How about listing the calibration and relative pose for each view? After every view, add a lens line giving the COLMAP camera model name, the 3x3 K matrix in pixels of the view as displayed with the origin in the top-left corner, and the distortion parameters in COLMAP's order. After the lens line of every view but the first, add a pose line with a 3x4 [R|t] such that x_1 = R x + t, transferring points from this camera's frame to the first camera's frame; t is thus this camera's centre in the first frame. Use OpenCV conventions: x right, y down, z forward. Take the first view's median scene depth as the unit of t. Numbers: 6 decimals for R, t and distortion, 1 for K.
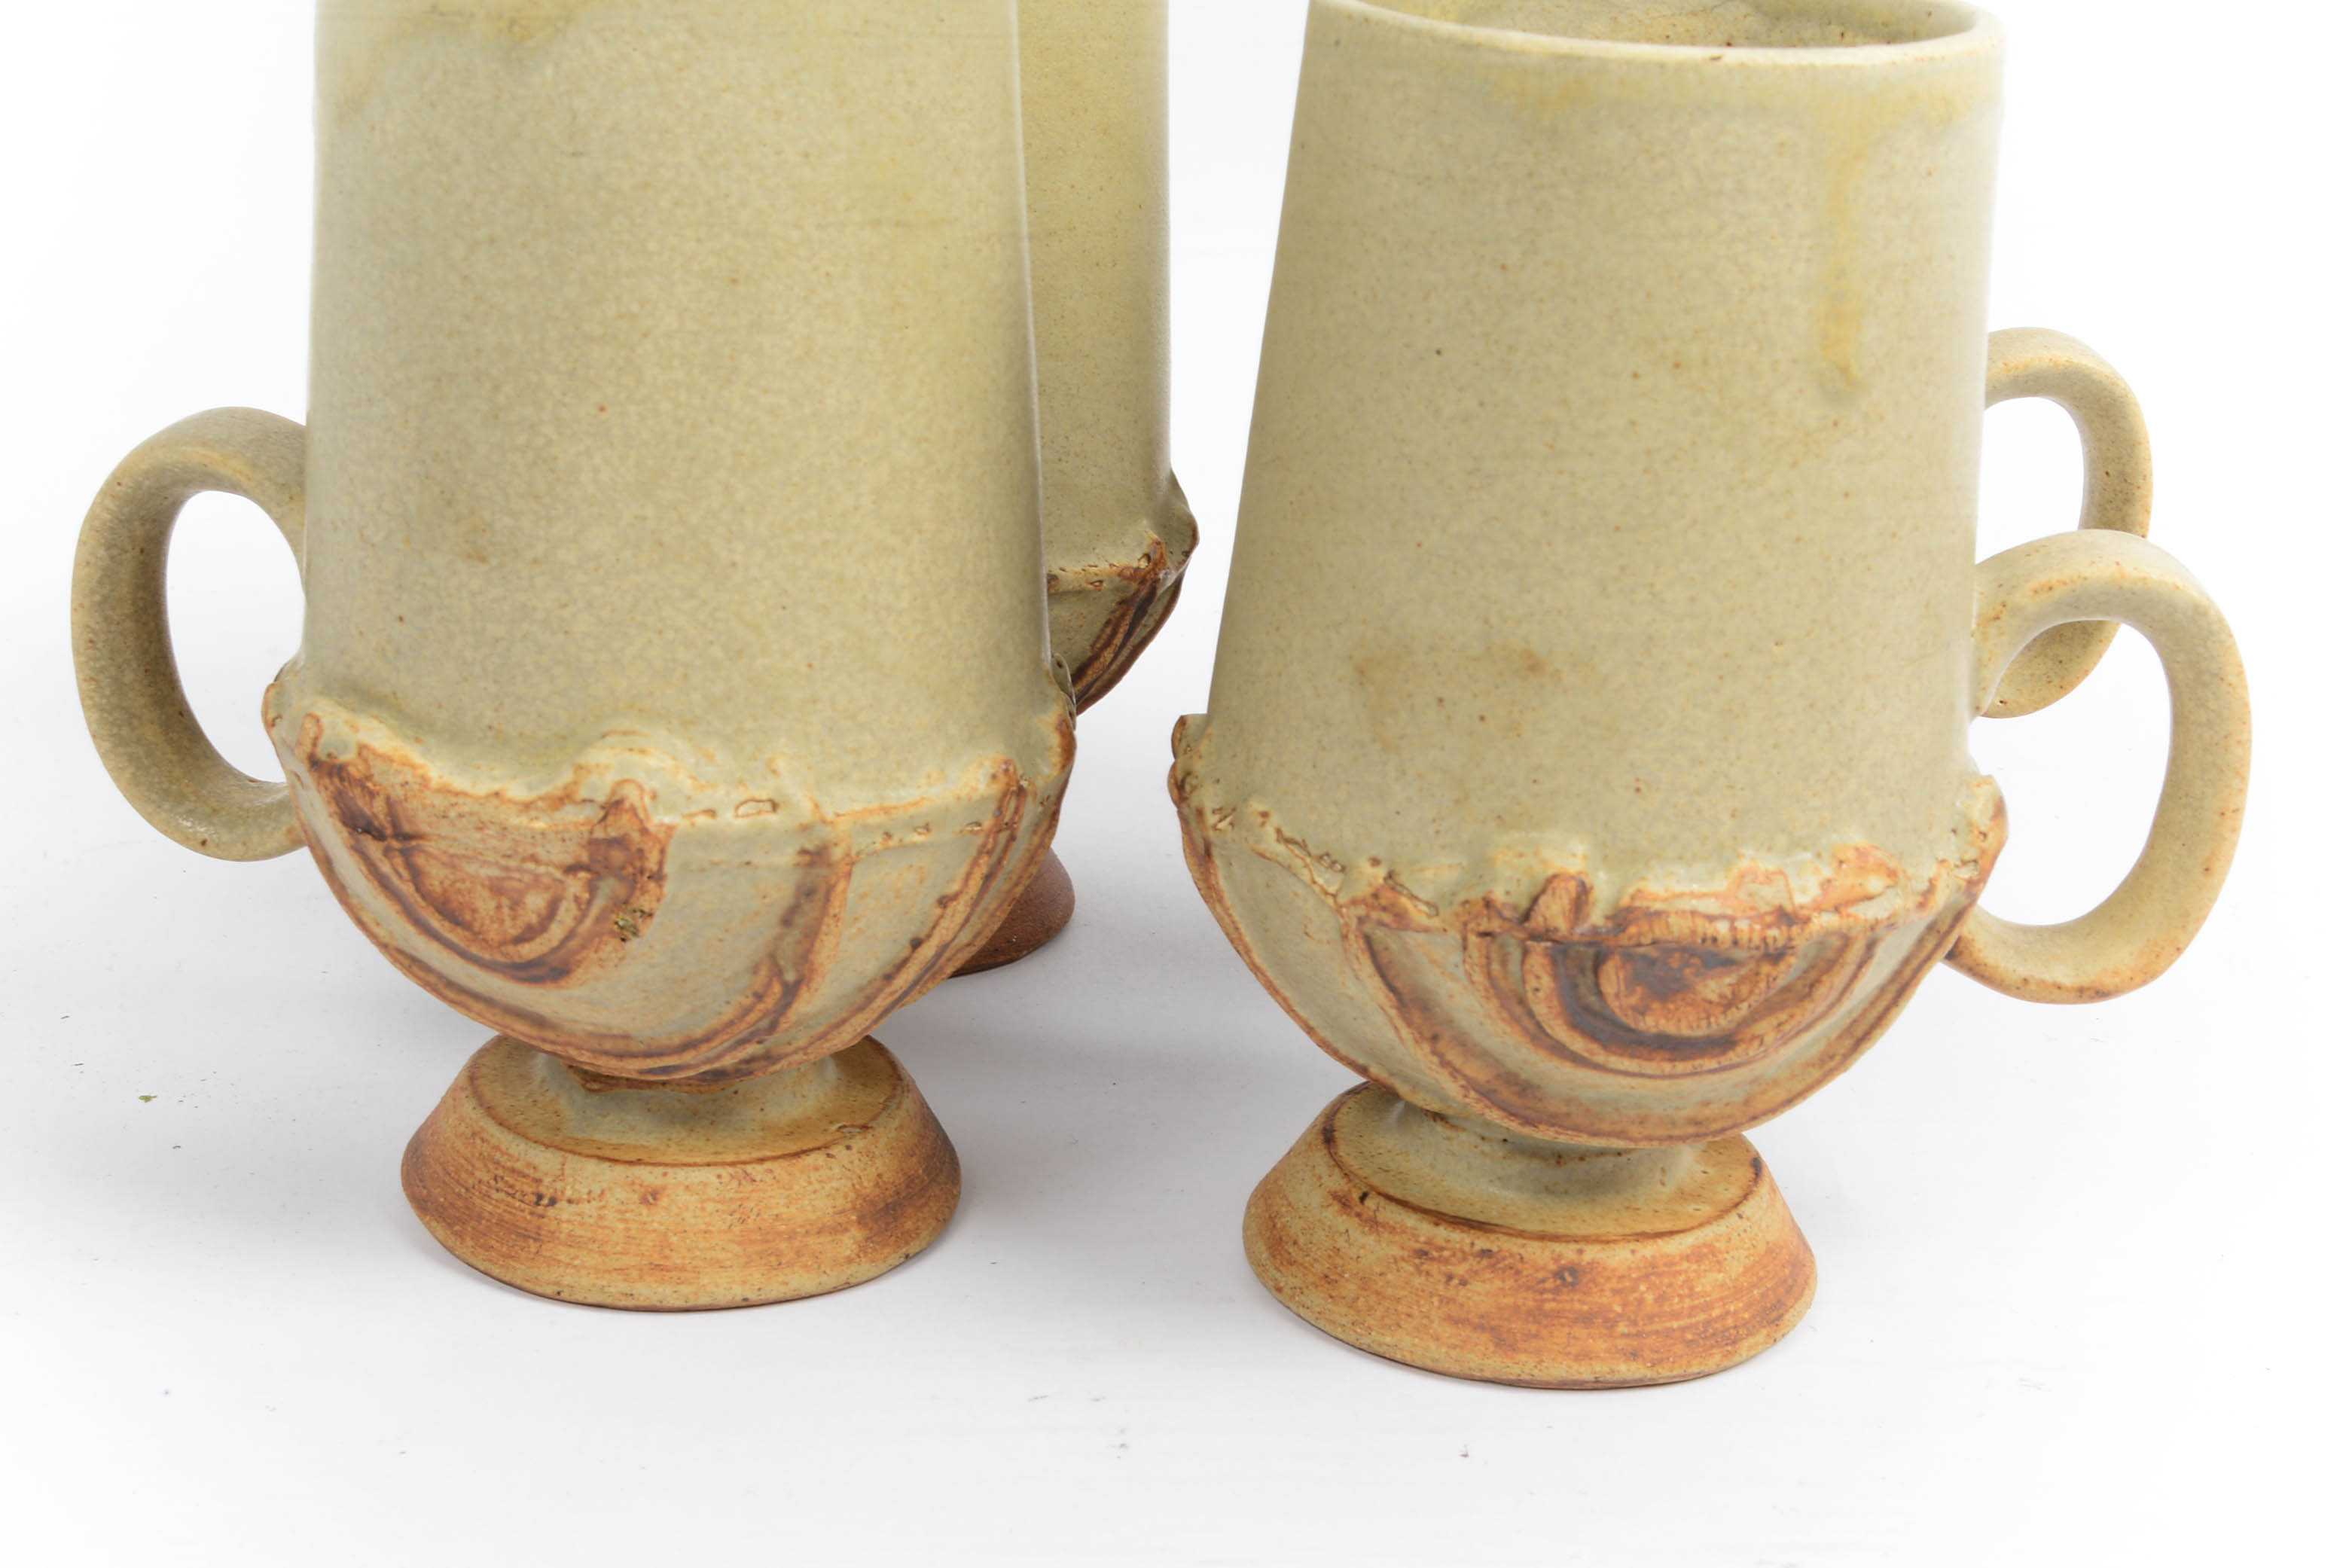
lens RADIAL K [[4303.5, 0, 1090.3], [0, 4303.5, 835.0], [0, 0, 1]] dist [0.022447, 0.052500]
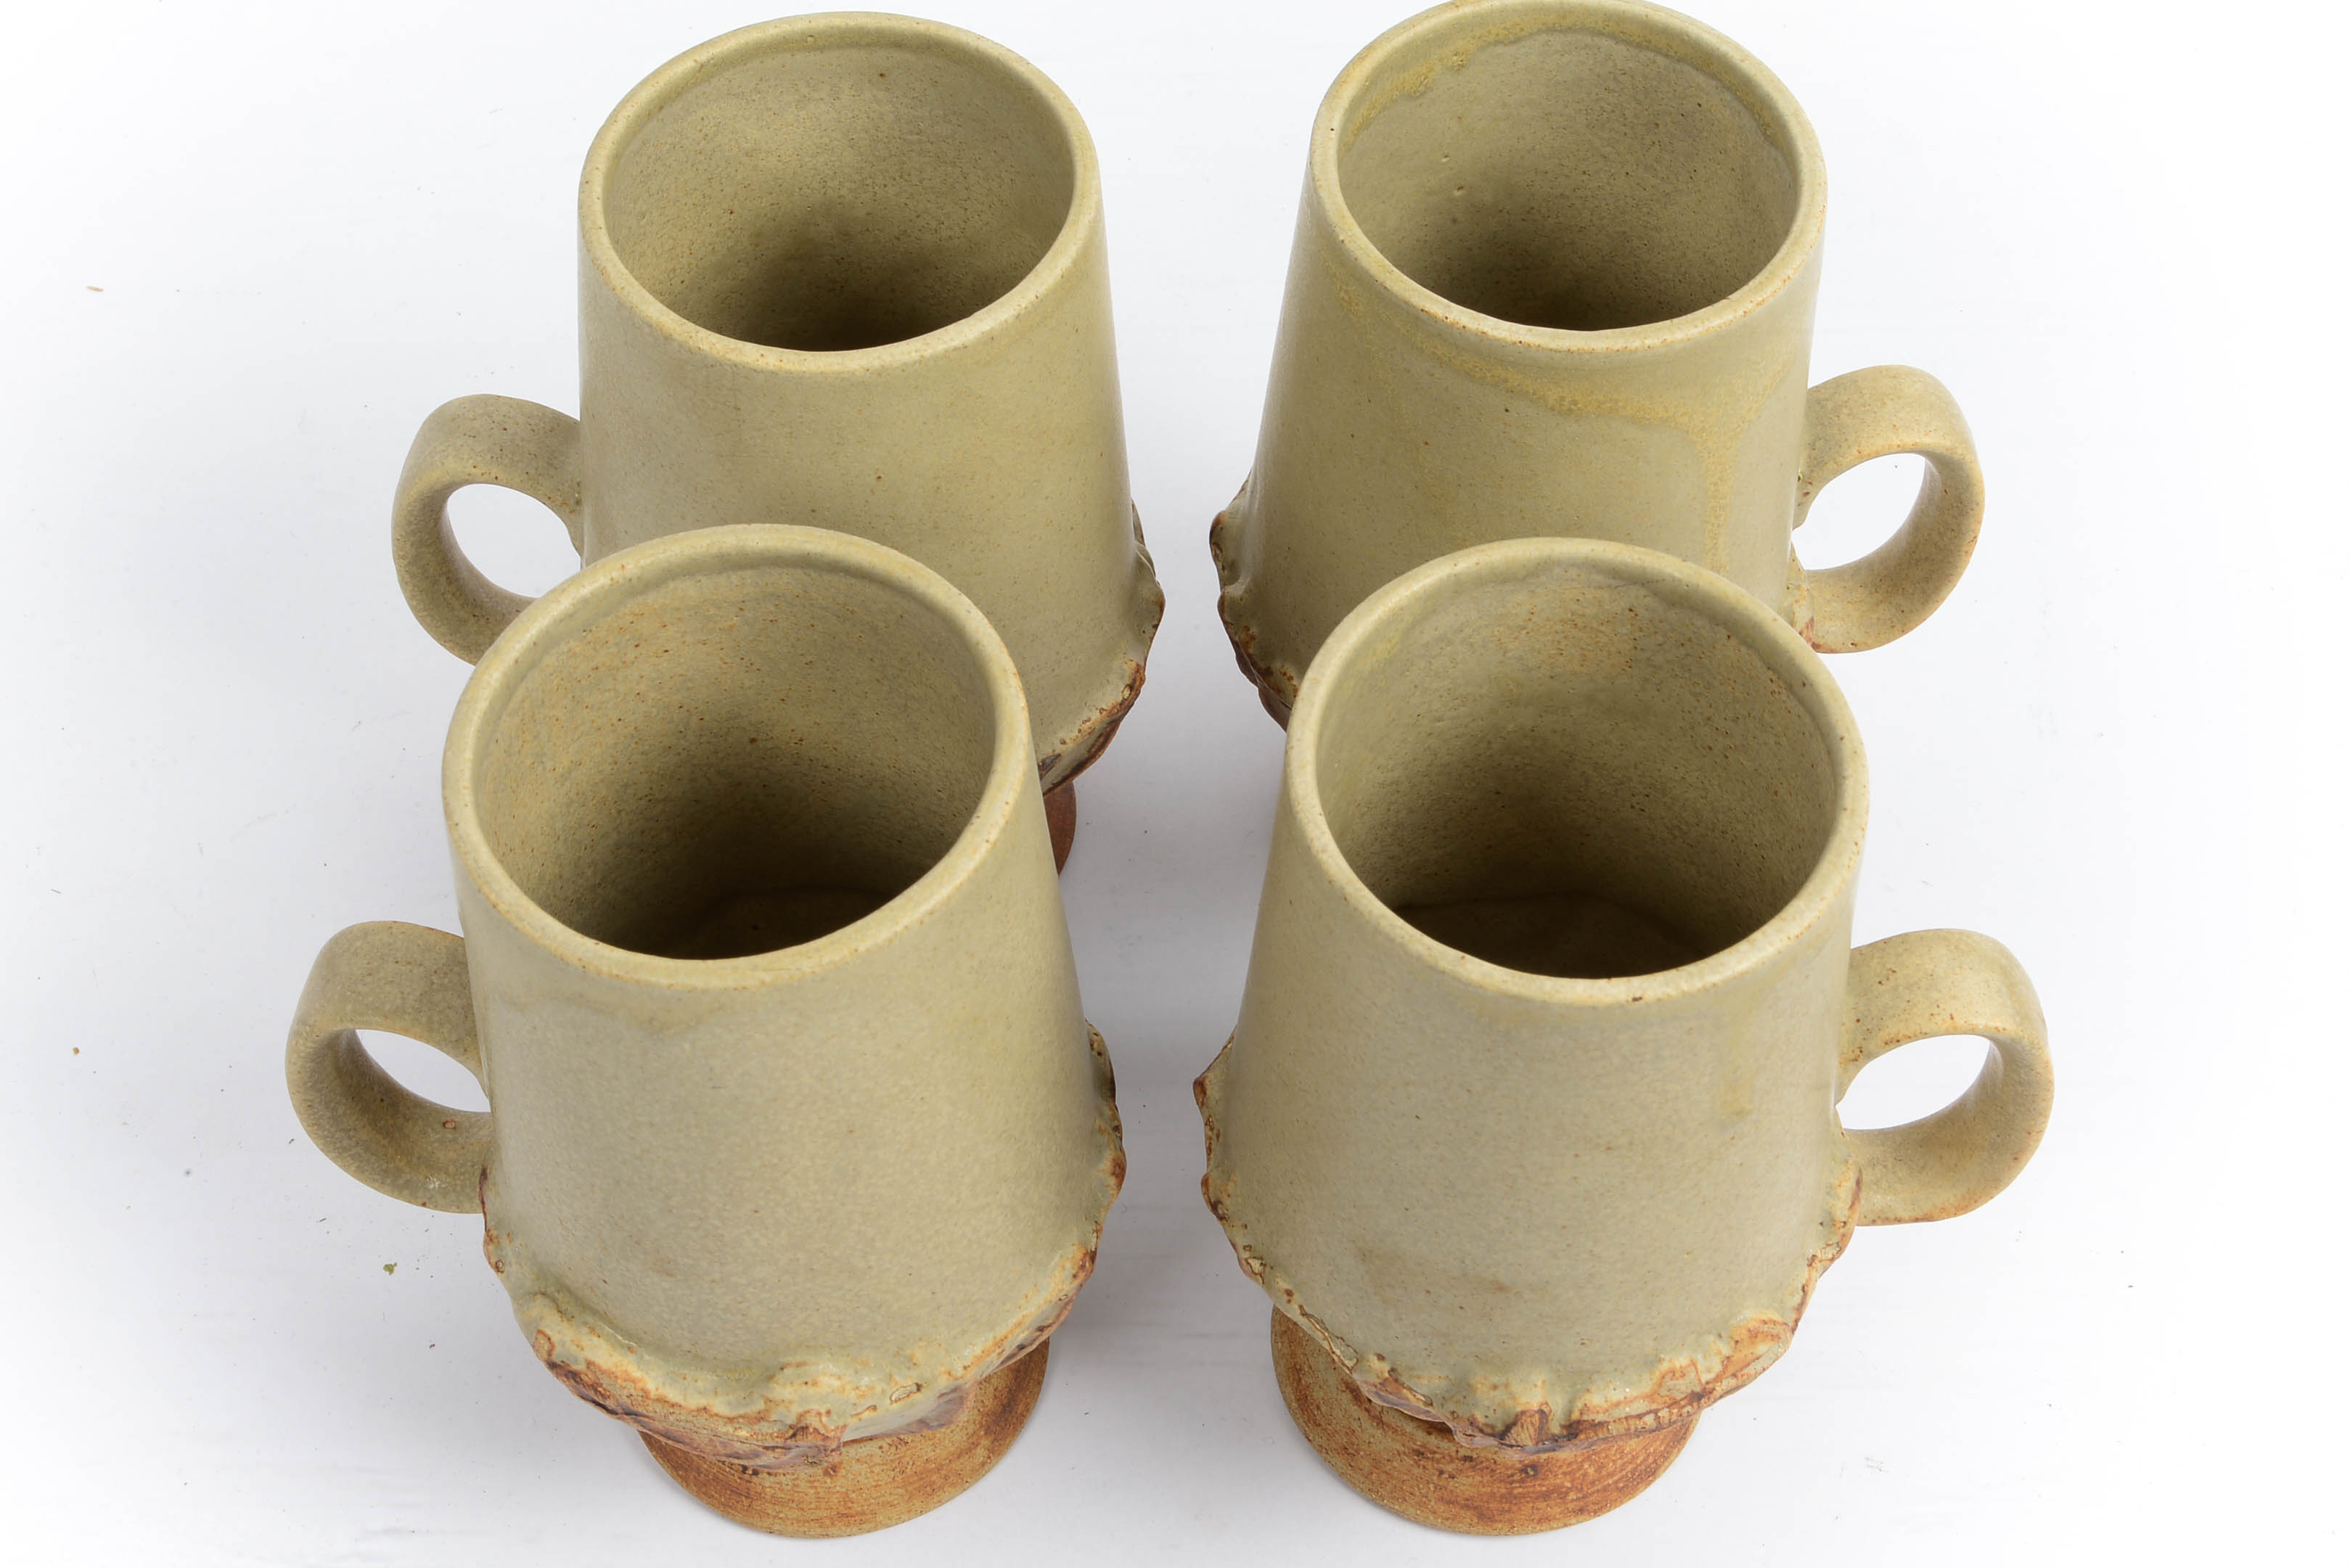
lens RADIAL K [[4304.8, 0, 1090.8], [0, 4304.8, 835.0], [0, 0, 1]] dist [0.022447, 0.052500]
pose [[0.993980, -0.109164, 0.009314, -0.015913], [0.086208, 0.831753, 0.548412, -0.853854], [-0.067613, -0.544307, 0.836157, 0.003739]]
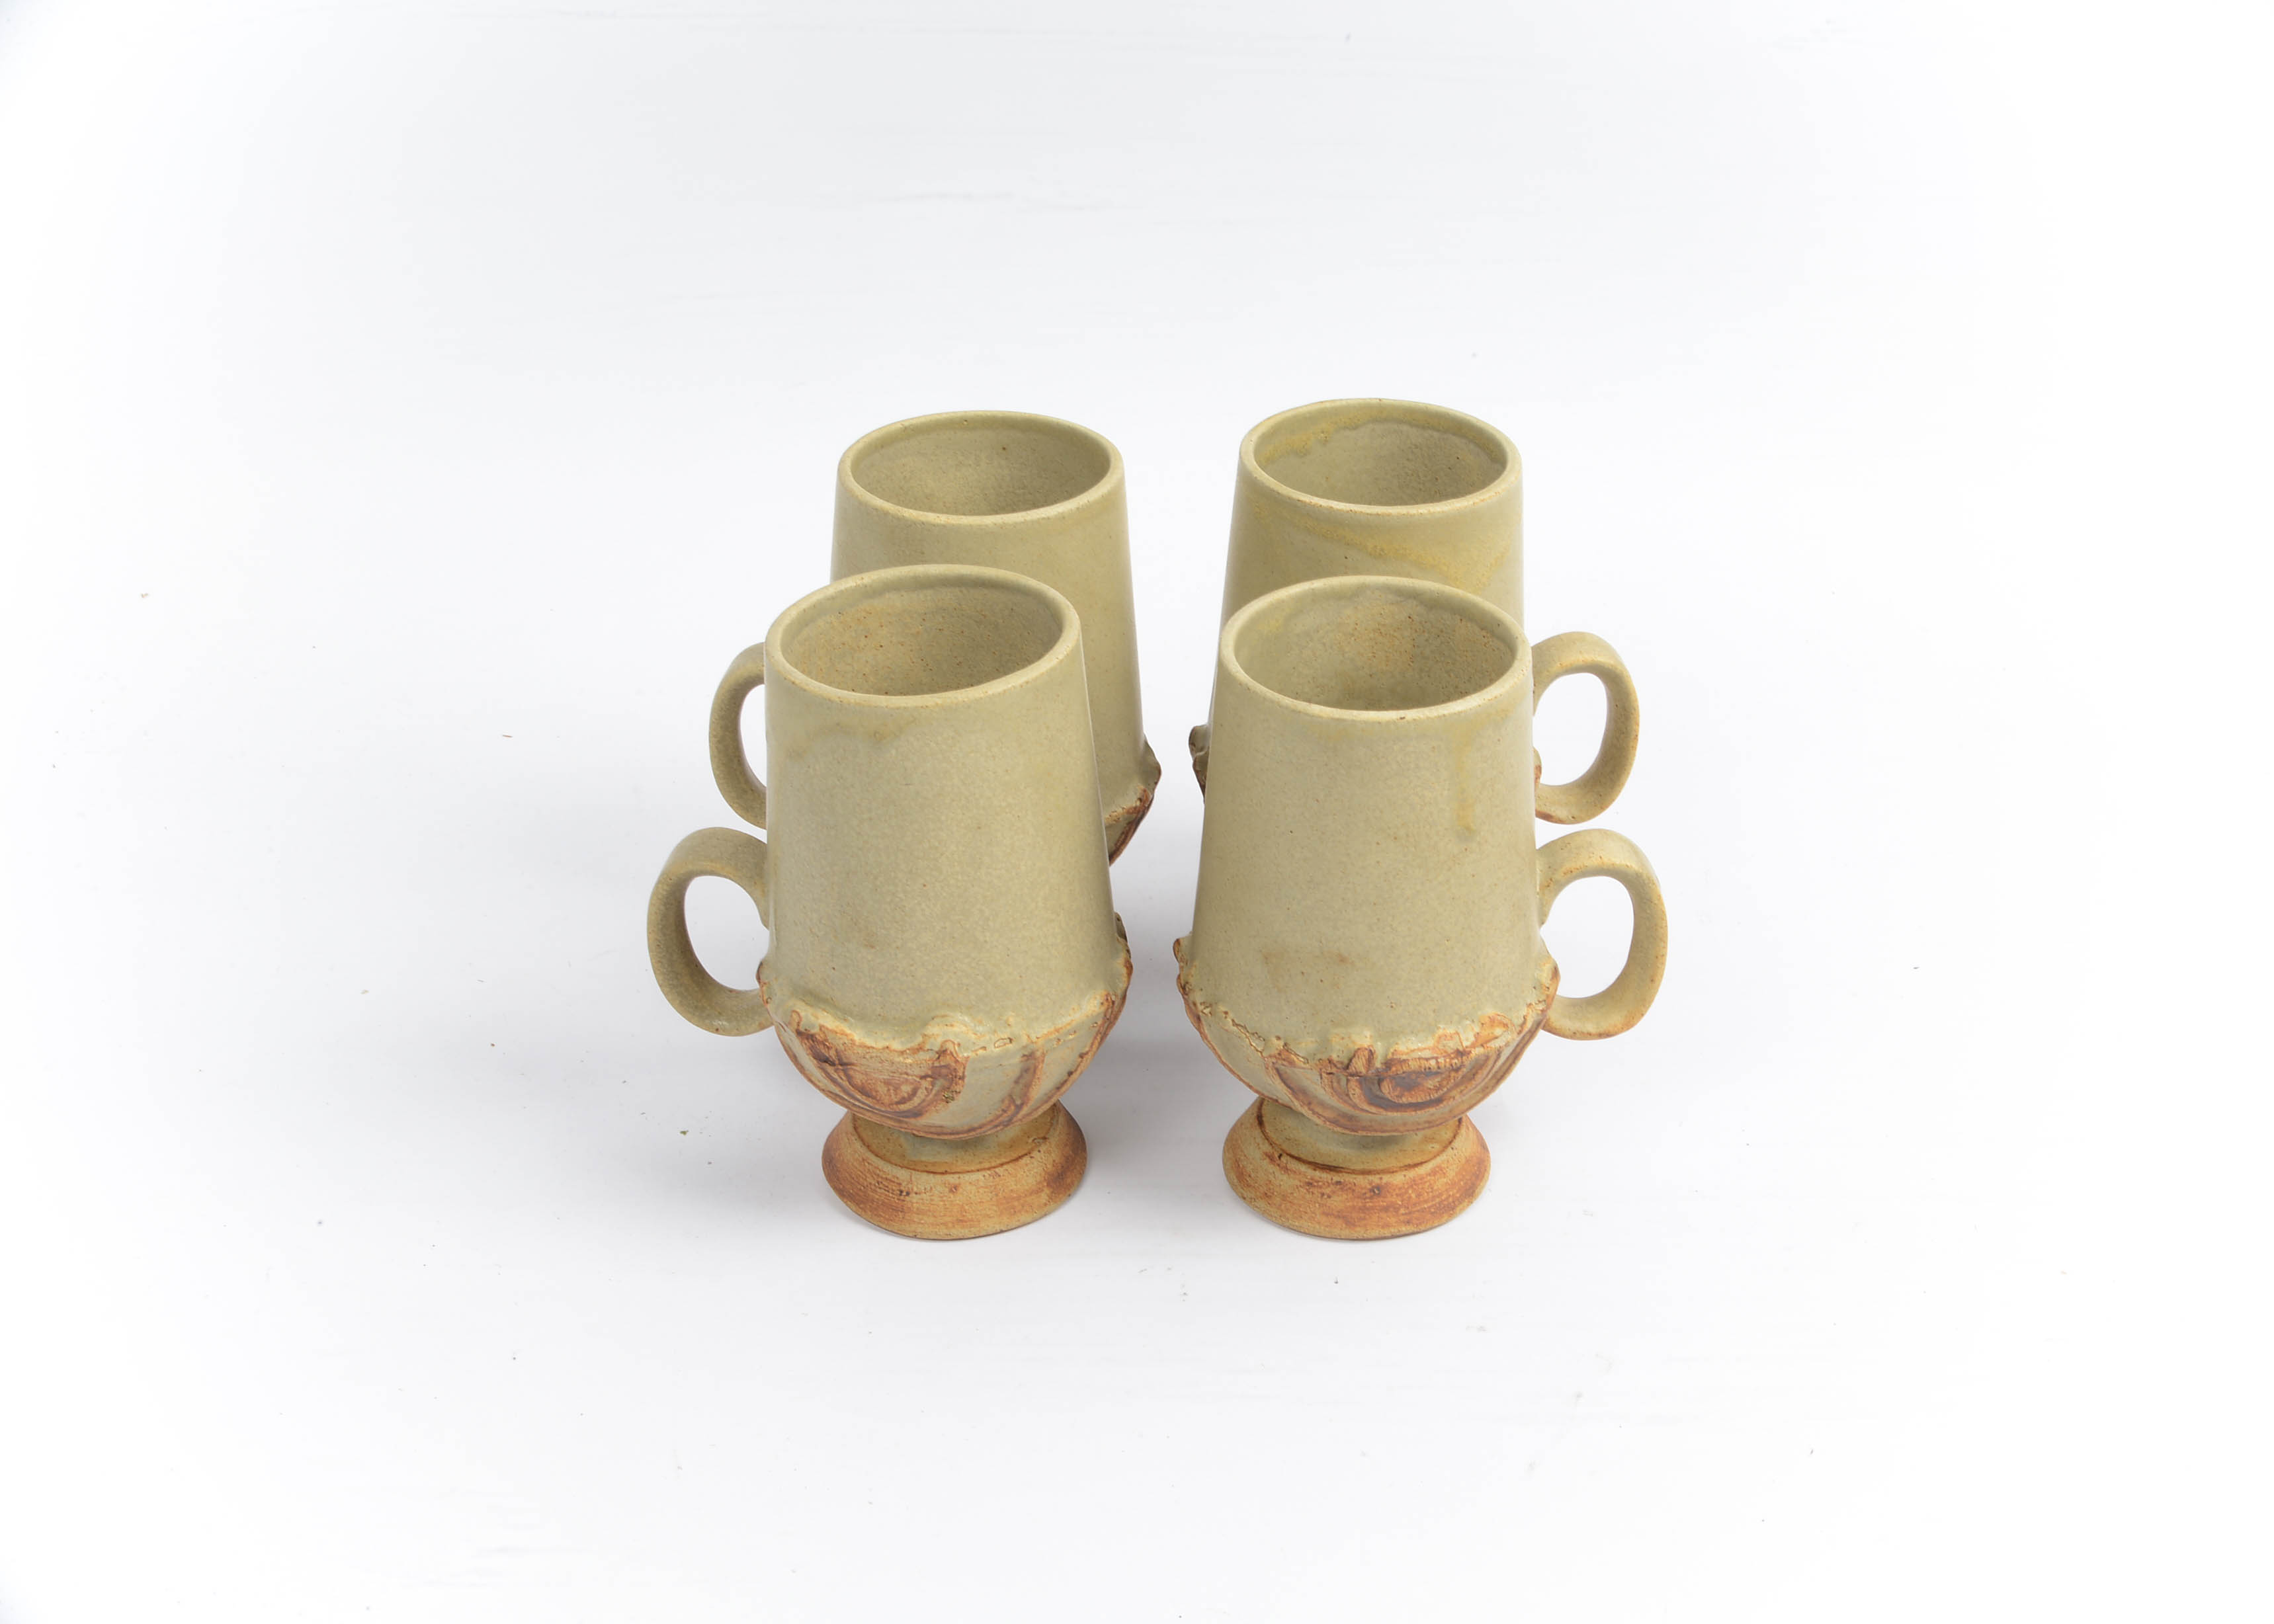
lens RADIAL K [[4128.2, 0, 1142.0], [0, 4128.2, 697.0], [0, 0, 1]] dist [0.008265, -0.036367]
pose [[0.994945, -0.086898, 0.050324, -0.098420], [0.078730, 0.986112, 0.146232, -0.494486], [-0.062332, -0.141531, 0.987969, -1.109767]]
